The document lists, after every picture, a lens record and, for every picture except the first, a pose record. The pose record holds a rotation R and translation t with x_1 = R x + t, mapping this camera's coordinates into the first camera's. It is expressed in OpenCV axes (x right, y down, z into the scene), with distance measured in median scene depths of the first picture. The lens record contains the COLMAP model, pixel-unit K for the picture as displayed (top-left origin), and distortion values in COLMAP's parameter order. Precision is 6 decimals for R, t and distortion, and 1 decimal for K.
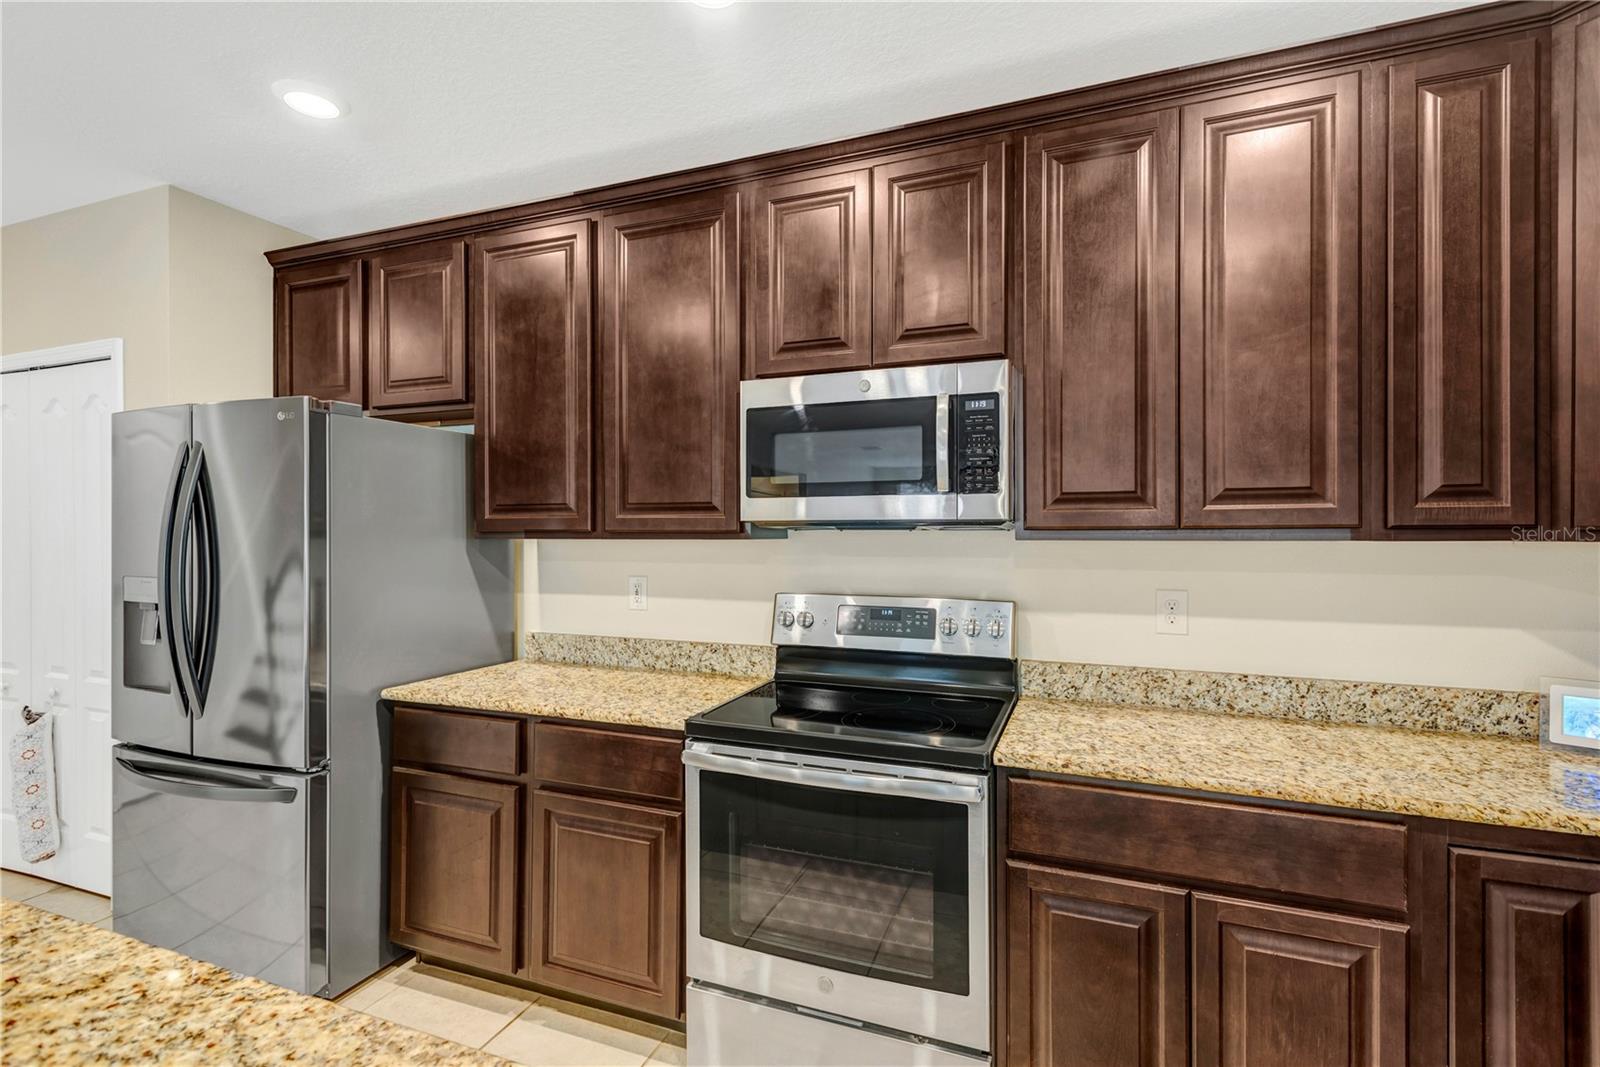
lens RADIAL K [[793.5, 0, 806.5], [0, 793.5, 525.7], [0, 0, 1]] dist [0.033188, -0.000269]
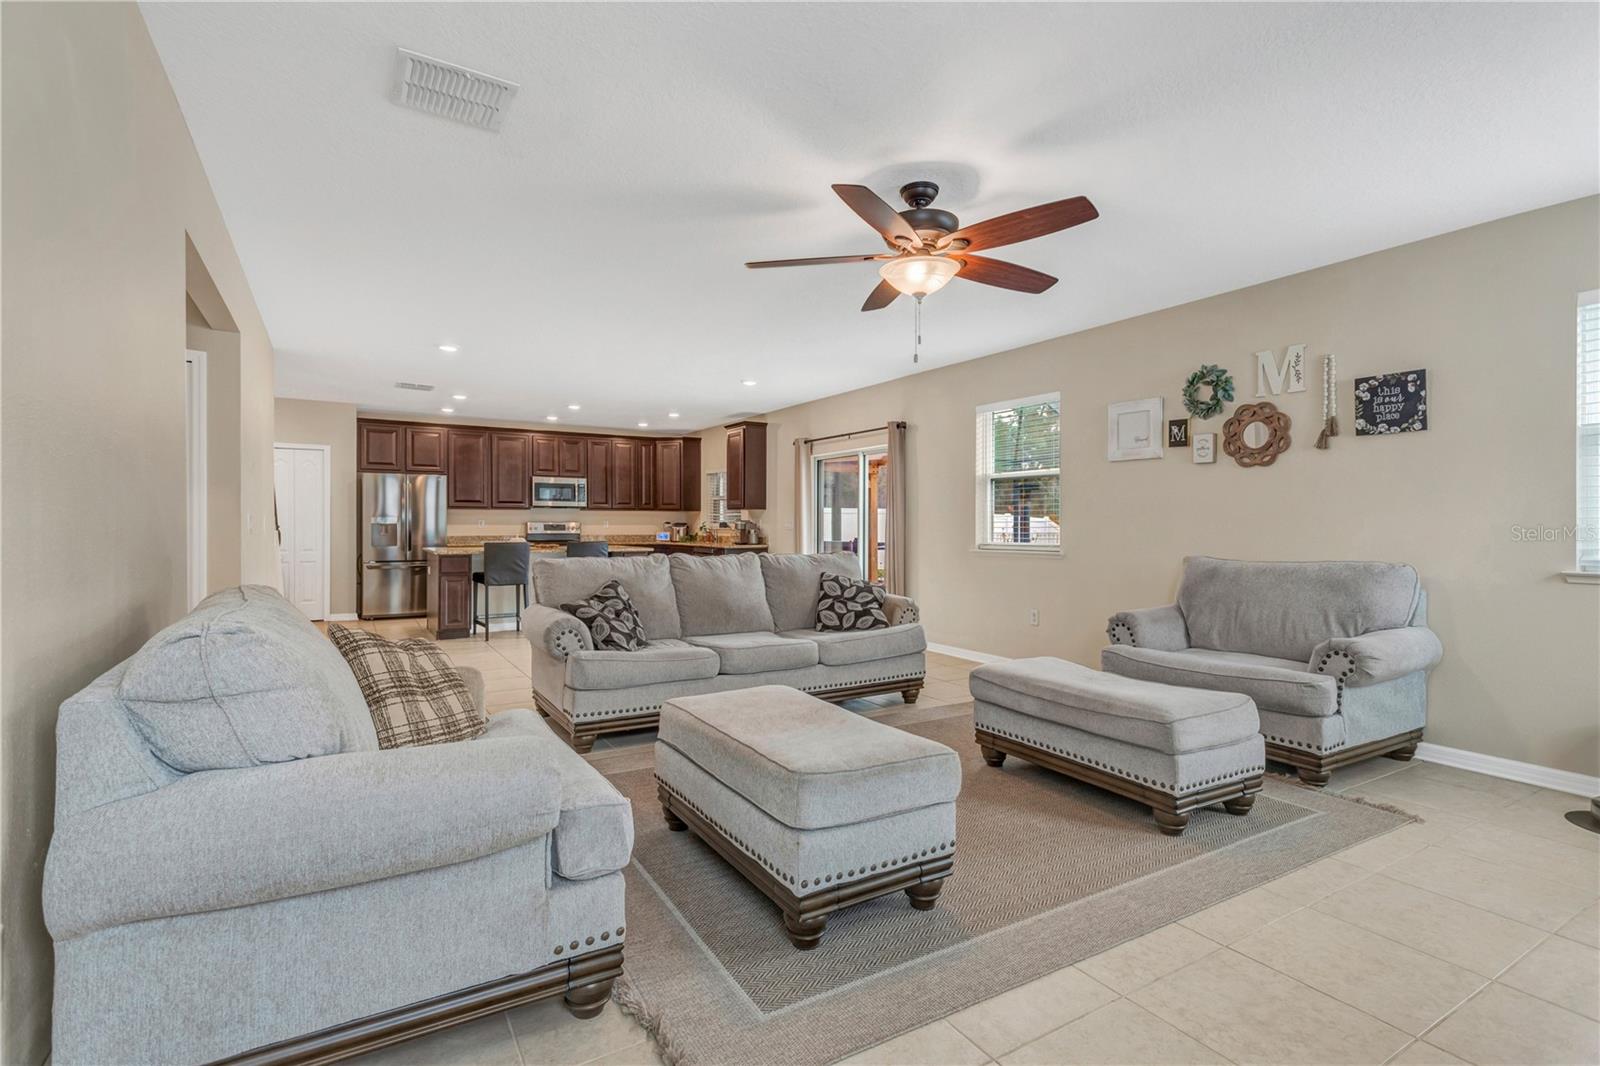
lens RADIAL K [[764.8, 0, 805.2], [0, 764.8, 523.5], [0, 0, 1]] dist [0.004957, 0.000068]
pose [[0.593442, 0.007534, 0.804841, -2.922535], [-0.002562, 0.999969, -0.007472, 0.136205], [-0.804872, 0.002372, 0.593443, -3.186075]]
